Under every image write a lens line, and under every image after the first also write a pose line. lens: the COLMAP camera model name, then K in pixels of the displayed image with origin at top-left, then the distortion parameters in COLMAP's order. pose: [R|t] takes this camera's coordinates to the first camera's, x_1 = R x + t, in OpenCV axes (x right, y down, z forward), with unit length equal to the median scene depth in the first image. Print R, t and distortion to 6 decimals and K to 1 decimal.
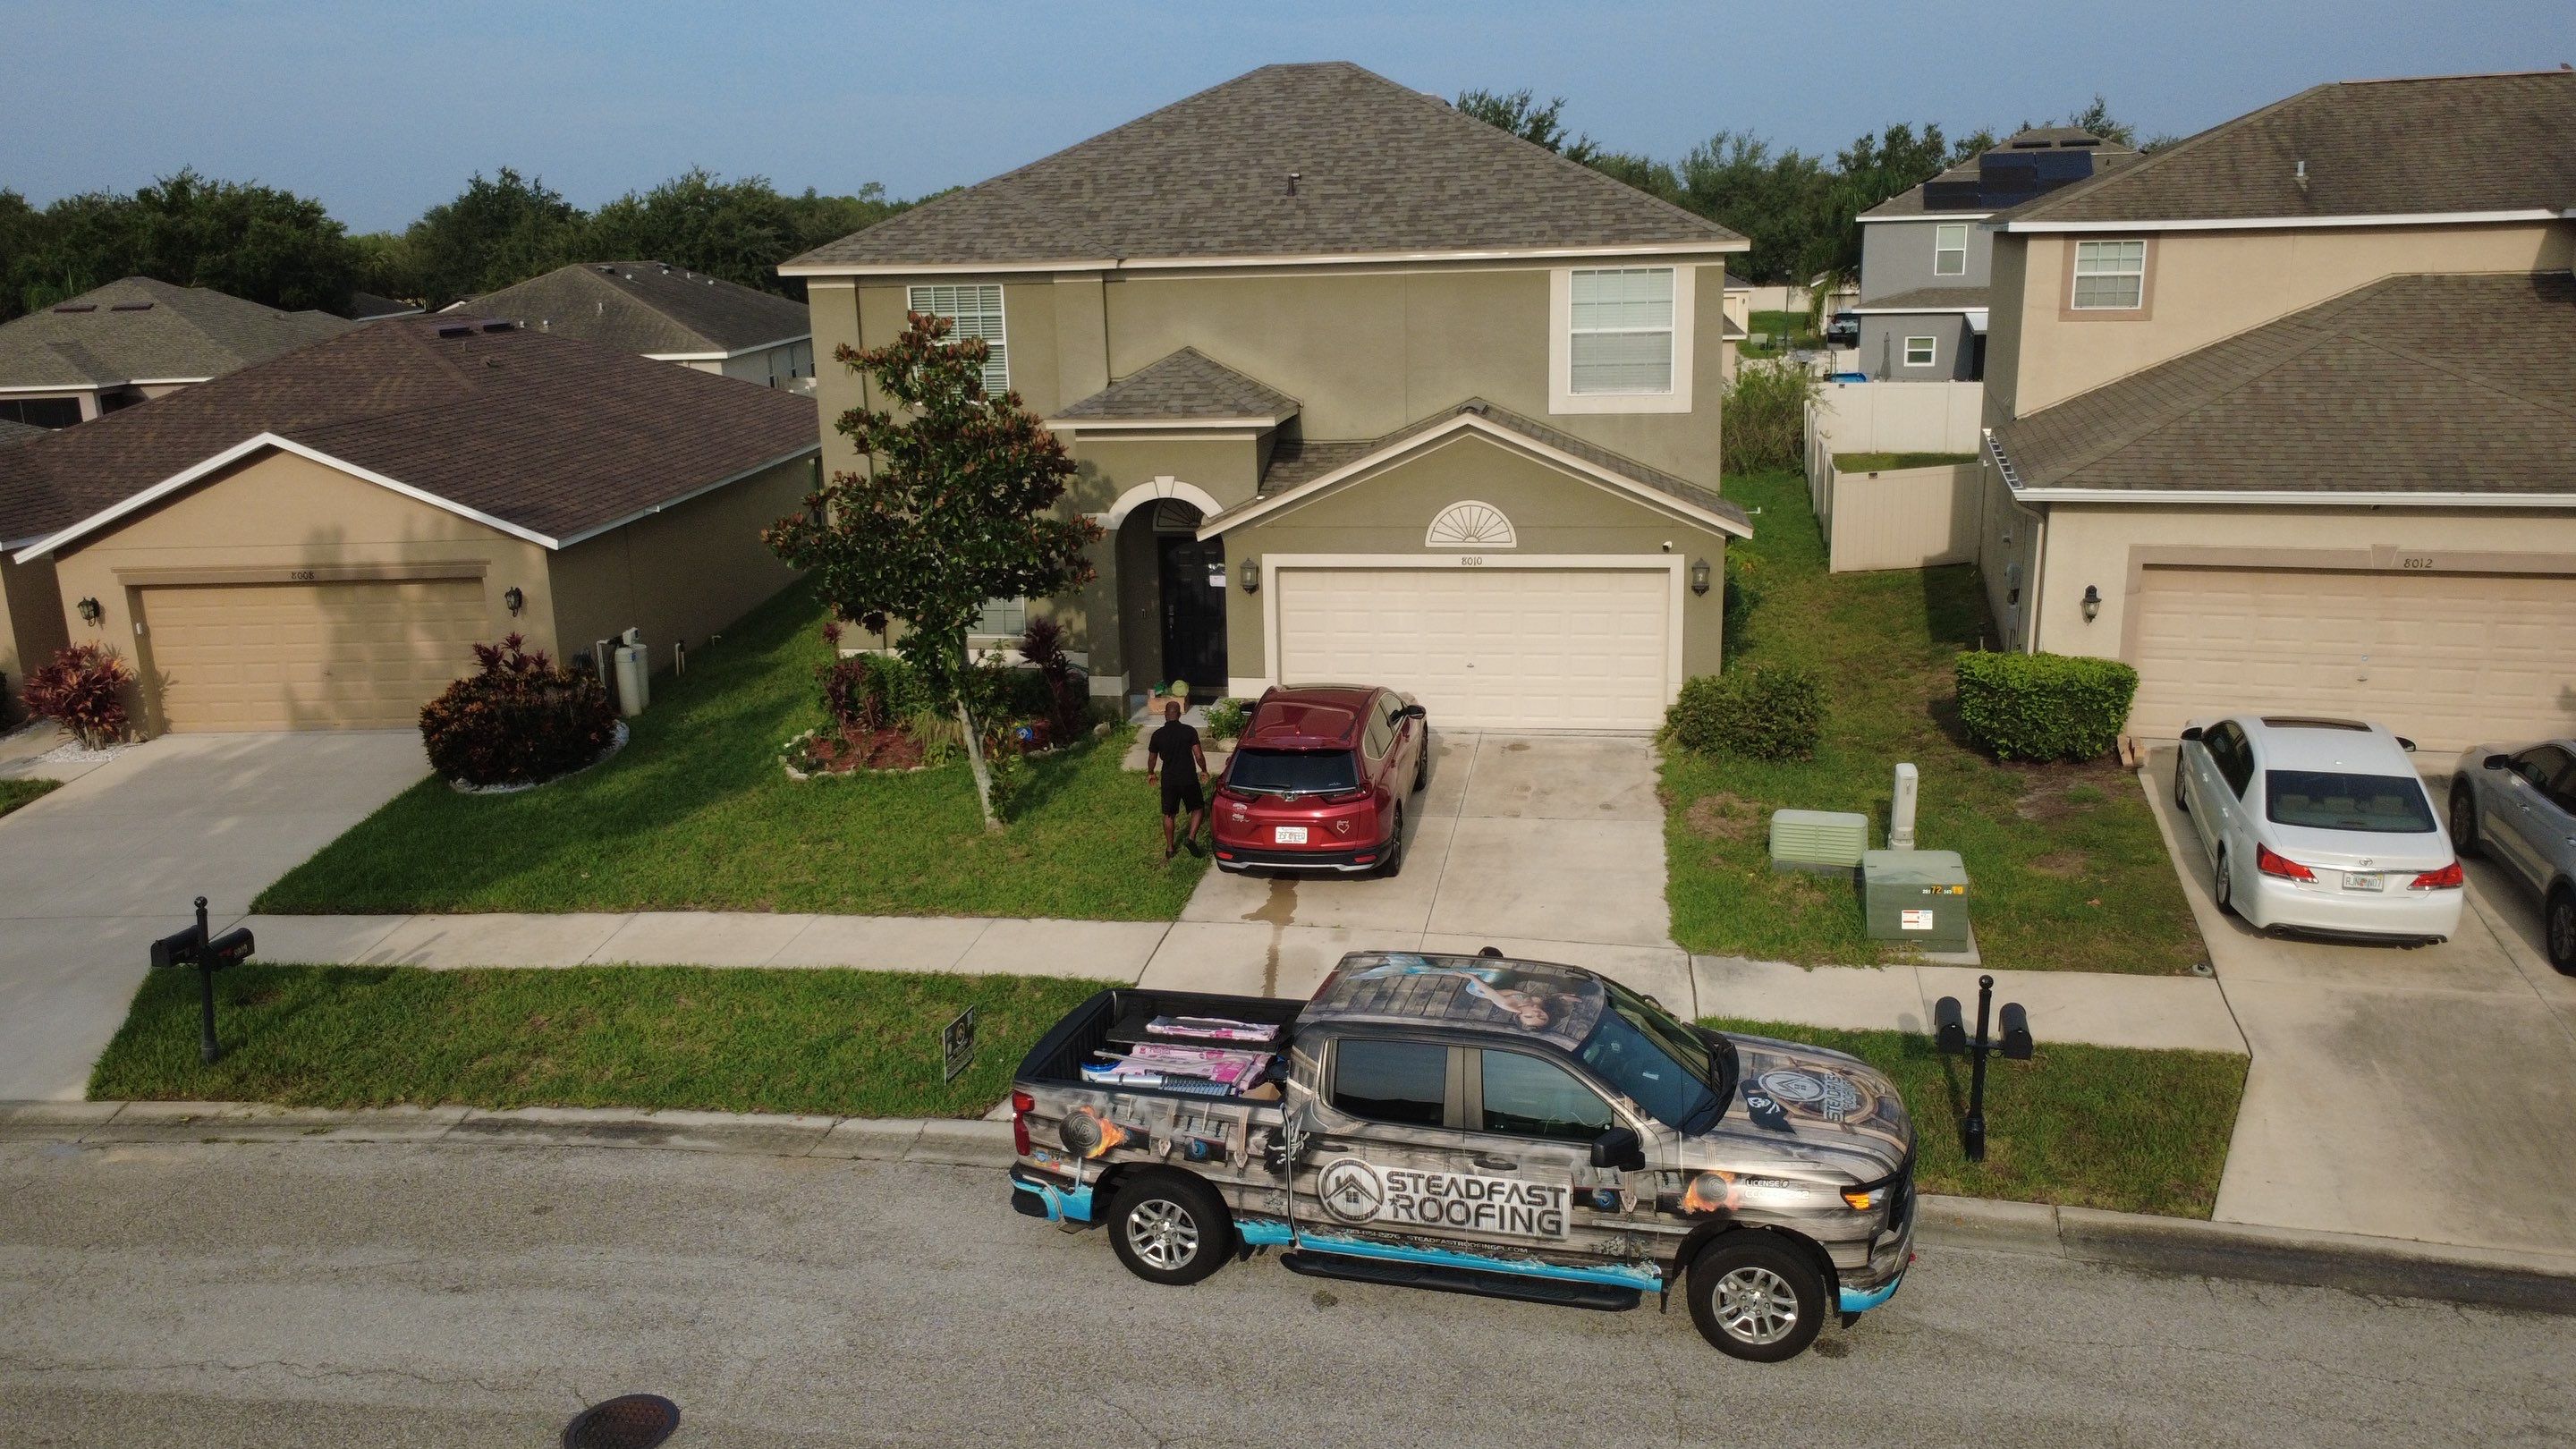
lens RADIAL K [[1872.1, 0, 1278.4], [0, 1872.1, 722.9], [0, 0, 1]] dist [-0.005283, 0.007142]
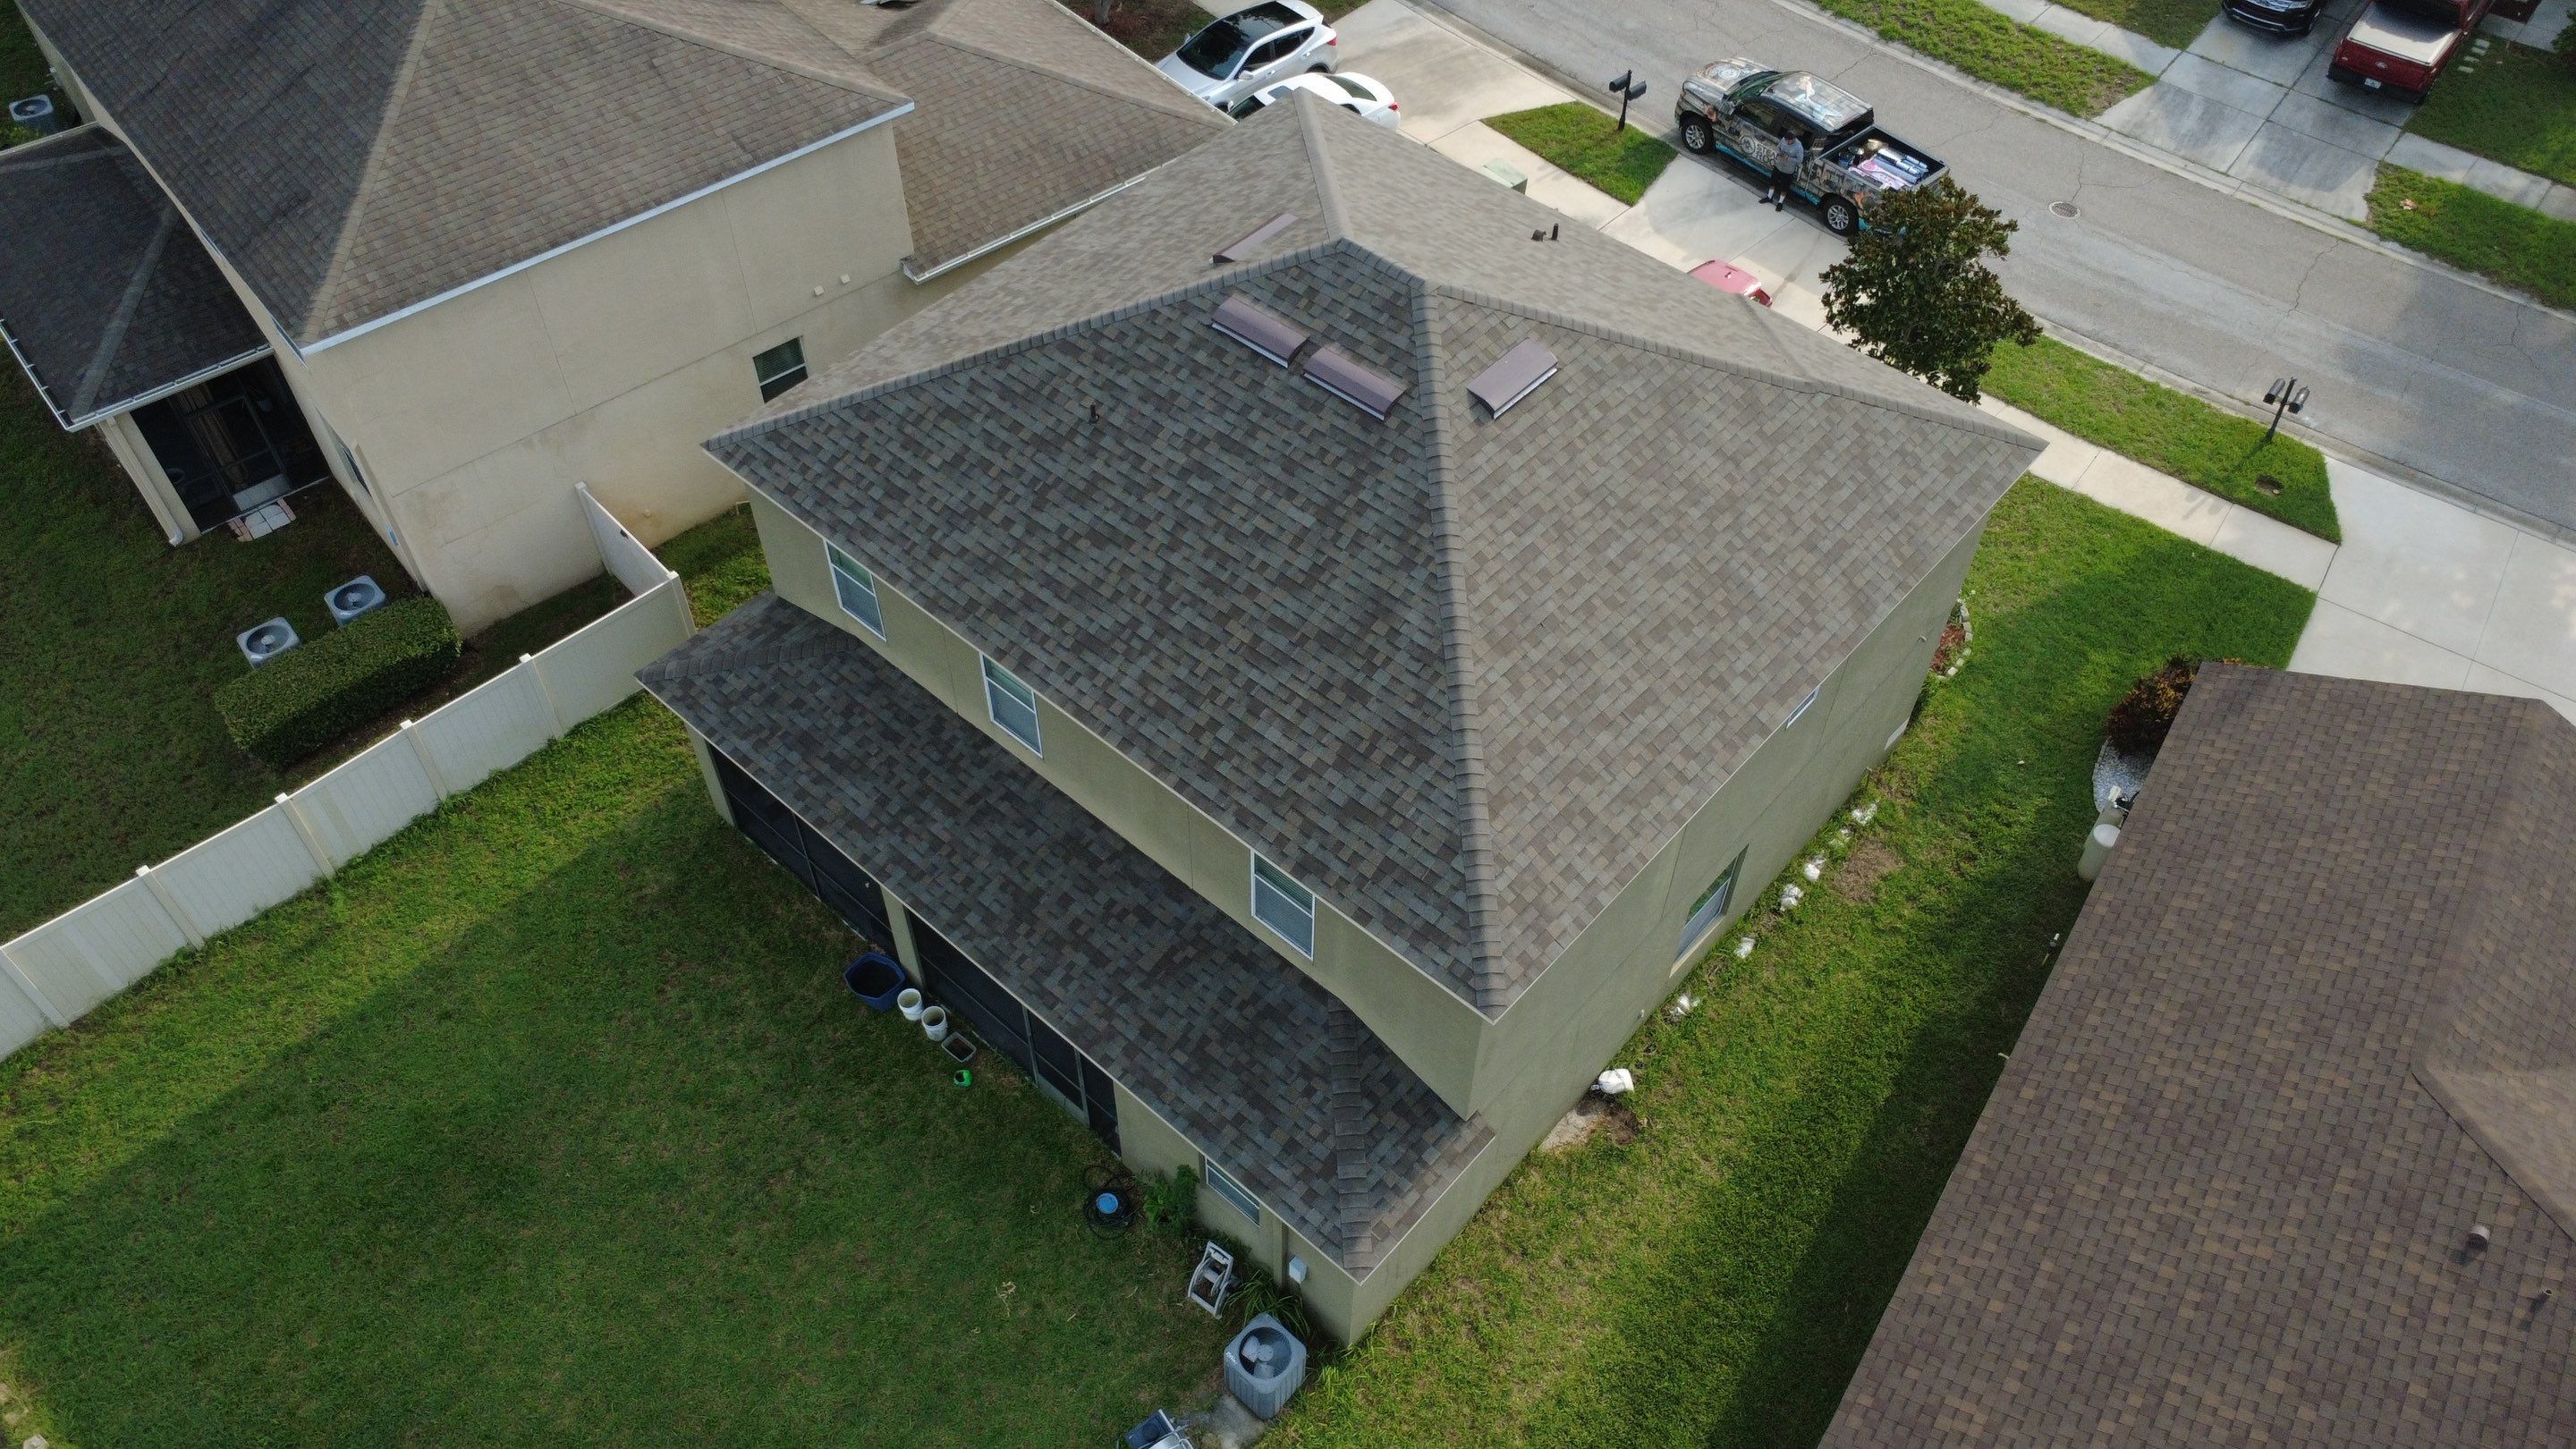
lens RADIAL K [[1872.1, 0, 1282.9], [0, 1872.1, 727.0], [0, 0, 1]] dist [-0.005283, 0.007142]
pose [[-0.842721, -0.395291, 0.365467, -0.348879], [0.148652, 0.481611, 0.863686, -1.070658], [-0.517421, 0.782174, -0.347103, 1.668380]]
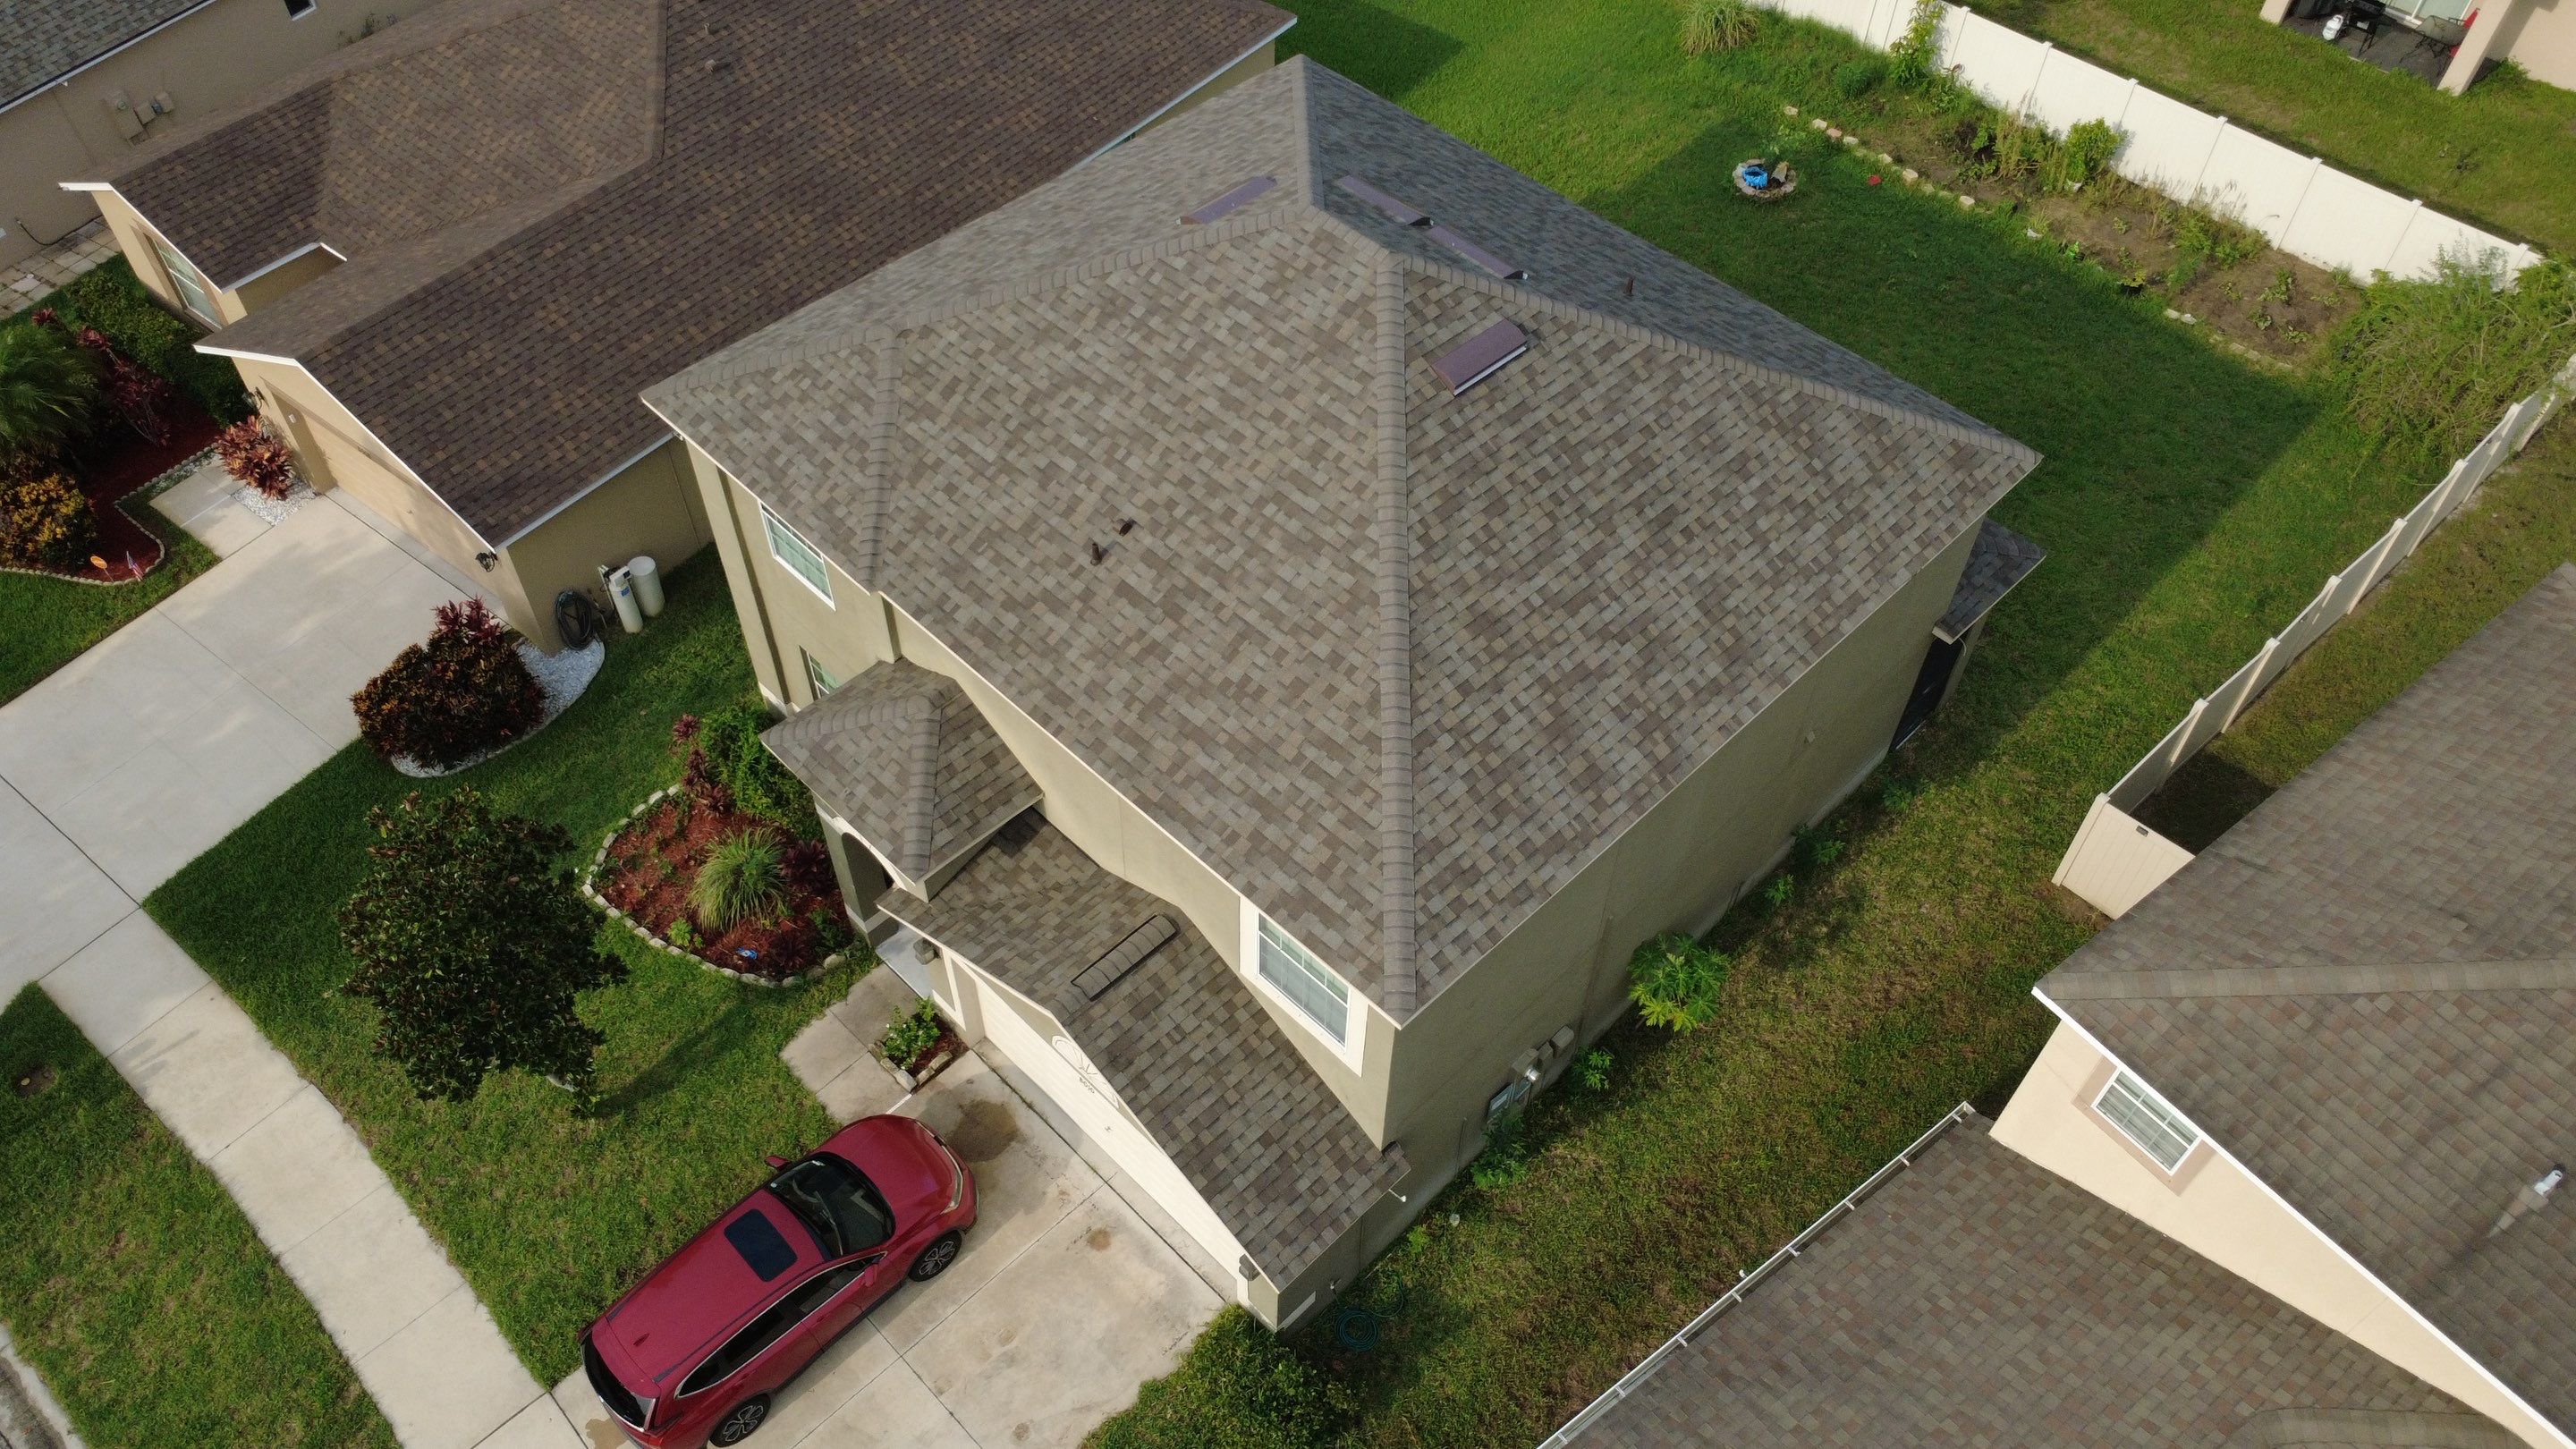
lens RADIAL K [[1872.1, 0, 1284.3], [0, 1872.1, 725.0], [0, 0, 1]] dist [-0.005283, 0.007142]
pose [[0.810350, 0.468857, -0.351434, 0.394304], [-0.181030, 0.770761, 0.610865, -0.748174], [0.557280, -0.431395, 0.709463, 0.459656]]
